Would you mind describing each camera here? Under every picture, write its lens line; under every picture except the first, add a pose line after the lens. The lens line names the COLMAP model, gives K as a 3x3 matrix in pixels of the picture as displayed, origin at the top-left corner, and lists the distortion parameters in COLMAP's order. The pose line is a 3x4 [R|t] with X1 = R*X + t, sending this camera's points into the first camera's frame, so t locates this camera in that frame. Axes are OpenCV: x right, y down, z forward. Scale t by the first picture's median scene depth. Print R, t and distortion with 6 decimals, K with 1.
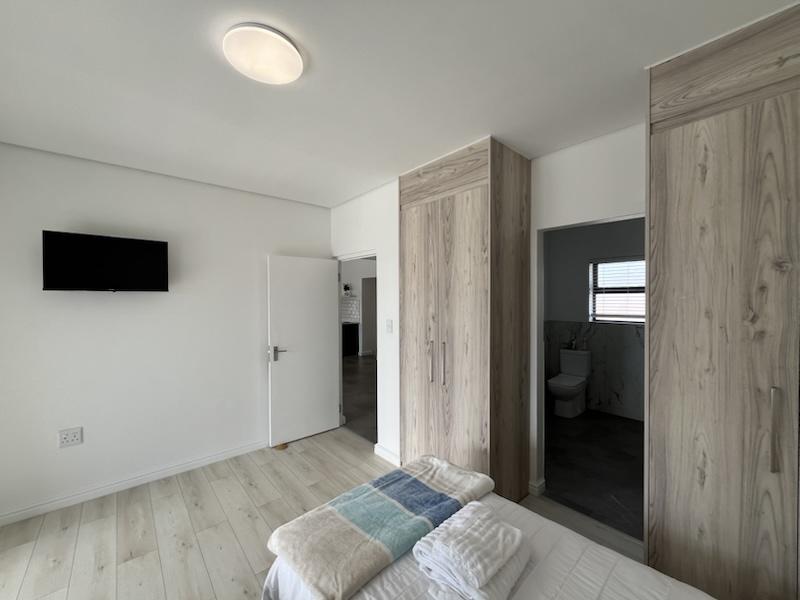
lens RADIAL K [[321.8, 0, 398.4], [0, 321.8, 302.2], [0, 0, 1]] dist [-0.001430, -0.000297]
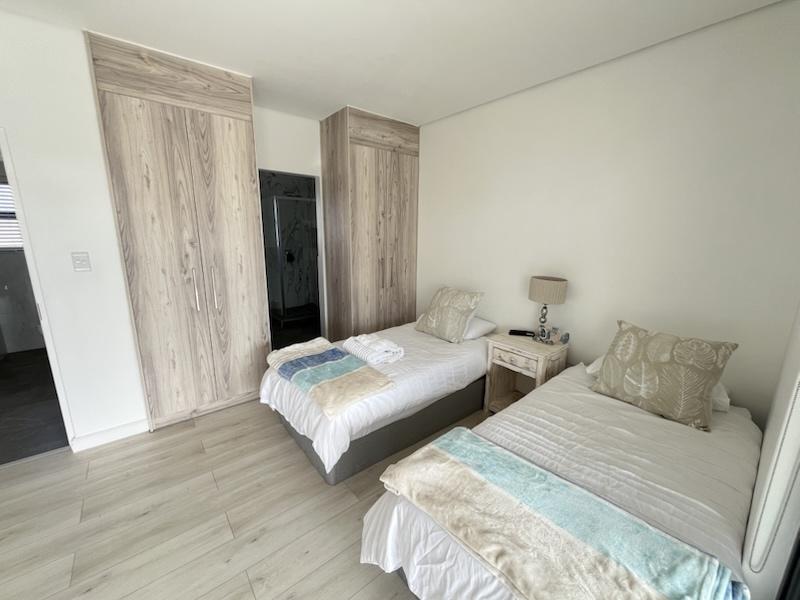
lens RADIAL K [[321.8, 0, 398.4], [0, 321.8, 302.2], [0, 0, 1]] dist [-0.001430, -0.000297]
pose [[0.028813, -0.206902, 0.977937, -0.892011], [0.004644, 0.978361, 0.206854, 0.027596], [-0.999574, -0.001418, 0.029151, 0.404480]]
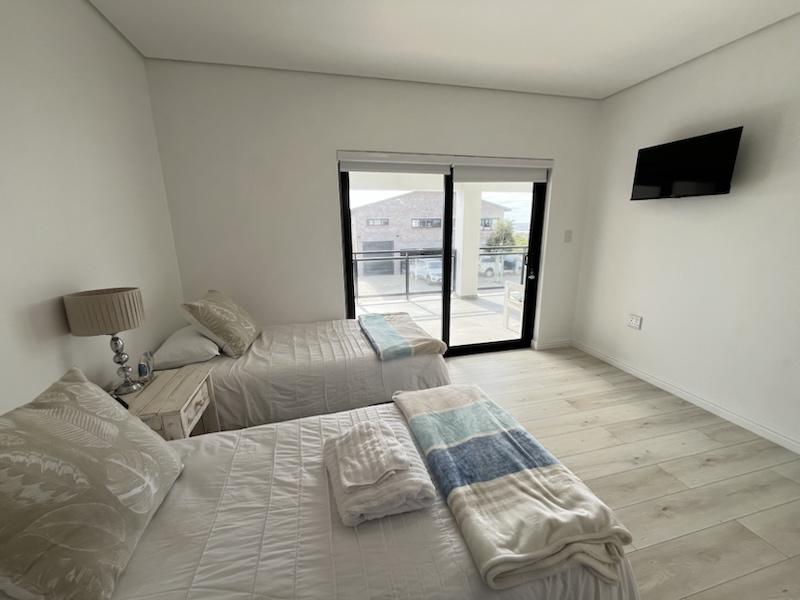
lens RADIAL K [[321.8, 0, 398.4], [0, 321.8, 302.2], [0, 0, 1]] dist [-0.001430, -0.000297]
pose [[-0.452084, 0.221200, -0.864113, 0.478680], [0.002135, 0.969029, 0.246939, 0.035813], [0.891973, 0.109792, -0.438555, 0.739129]]
